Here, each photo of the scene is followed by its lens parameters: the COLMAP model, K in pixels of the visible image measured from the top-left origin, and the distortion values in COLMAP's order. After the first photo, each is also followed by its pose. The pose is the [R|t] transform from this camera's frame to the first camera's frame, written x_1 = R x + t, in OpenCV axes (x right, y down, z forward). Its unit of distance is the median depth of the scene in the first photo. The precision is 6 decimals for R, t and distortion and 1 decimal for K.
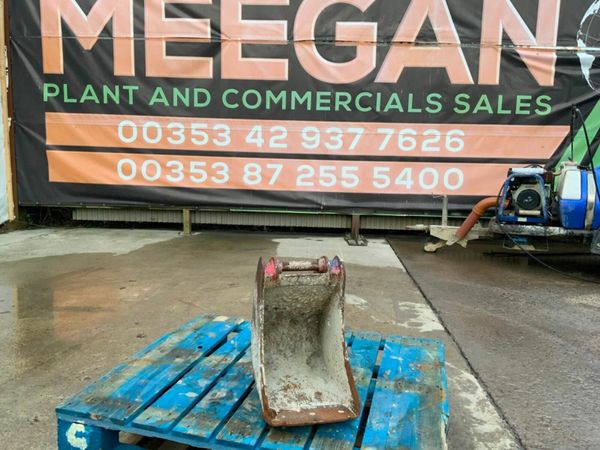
lens RADIAL K [[490.8, 0, 300.0], [0, 490.8, 225.0], [0, 0, 1]] dist [0.061320, -0.142463]
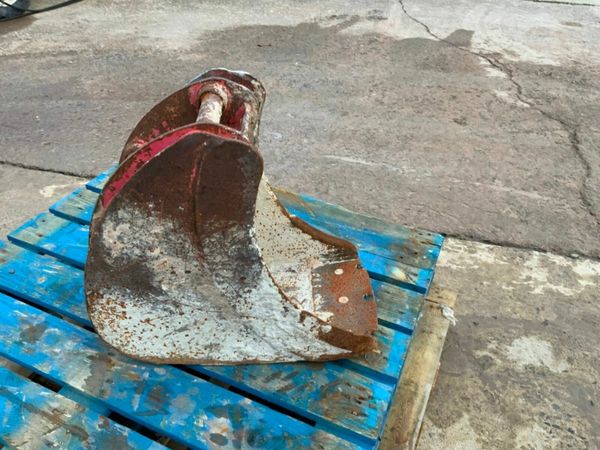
lens RADIAL K [[491.8, 0, 300.0], [0, 491.8, 225.0], [0, 0, 1]] dist [0.058699, -0.122250]
pose [[0.168255, -0.588812, 0.790563, -0.412870], [0.112522, 0.808227, 0.578020, -0.094141], [-0.979300, -0.008299, 0.202242, 0.812879]]
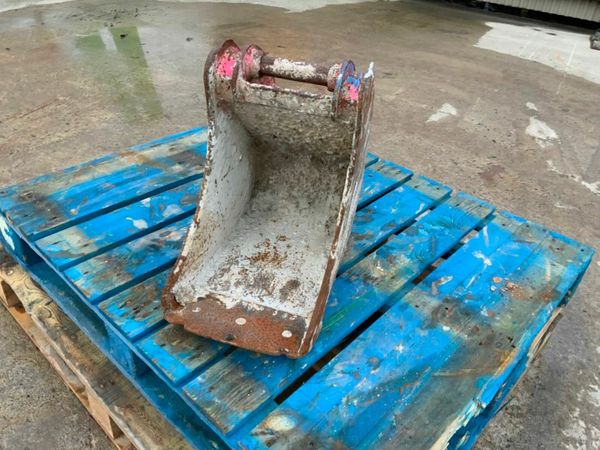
lens RADIAL K [[490.0, 0, 300.0], [0, 490.0, 225.0], [0, 0, 1]] dist [0.119381, -0.249937]
pose [[0.882174, 0.304382, -0.359334, 0.243263], [-0.122618, 0.885186, 0.448787, -0.009173], [0.454680, -0.351848, 0.818211, 0.503943]]
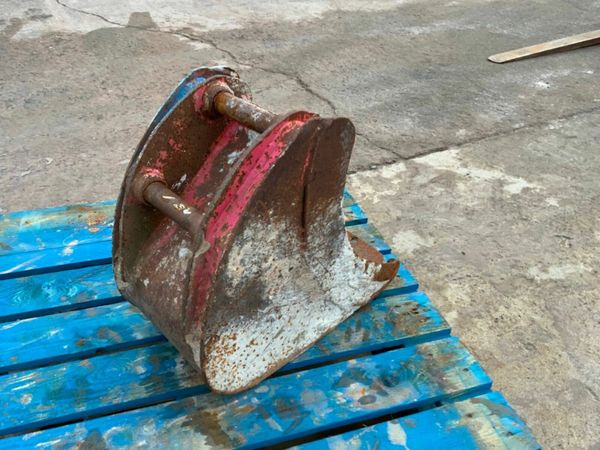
lens RADIAL K [[490.8, 0, 300.0], [0, 490.8, 225.0], [0, 0, 1]] dist [0.061320, -0.142463]
pose [[-0.523588, -0.532872, 0.664758, -0.375480], [0.073304, 0.749189, 0.658288, -0.132628], [-0.848812, 0.393401, -0.353204, 1.149956]]
